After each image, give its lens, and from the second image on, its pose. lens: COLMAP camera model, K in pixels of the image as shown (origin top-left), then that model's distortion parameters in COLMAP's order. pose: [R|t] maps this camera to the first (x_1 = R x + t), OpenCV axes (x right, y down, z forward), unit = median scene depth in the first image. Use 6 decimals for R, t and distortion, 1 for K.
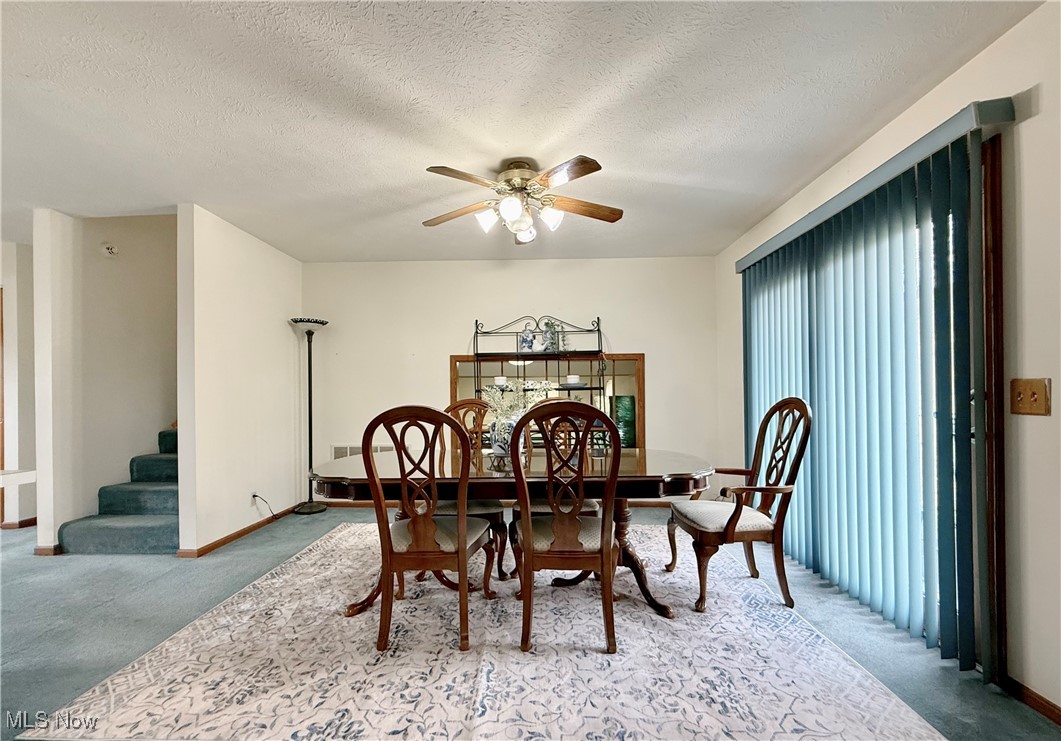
lens RADIAL K [[452.5, 0, 521.9], [0, 452.5, 394.8], [0, 0, 1]] dist [0.000299, 0.000028]
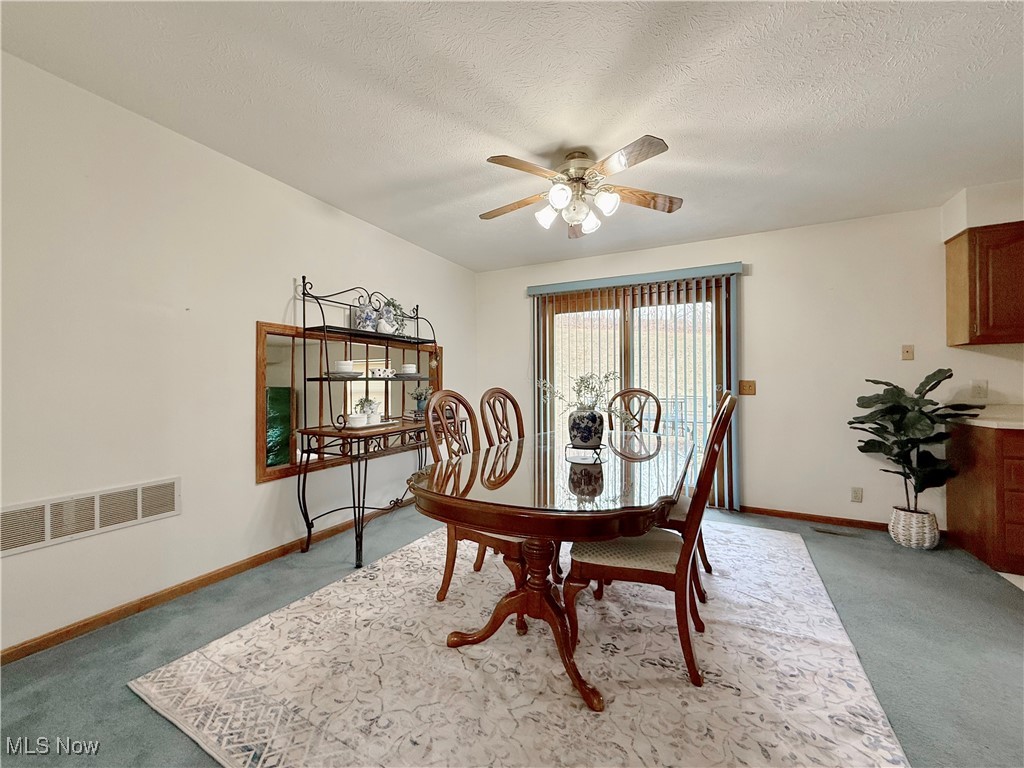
lens RADIAL K [[408.0, 0, 510.1], [0, 408.0, 381.9], [0, 0, 1]] dist [-0.000876, -0.000226]
pose [[0.416997, 0.015976, 0.908767, -0.950283], [-0.004200, 0.999869, -0.015650, 0.007827], [-0.908898, 0.002709, 0.417009, 0.819522]]
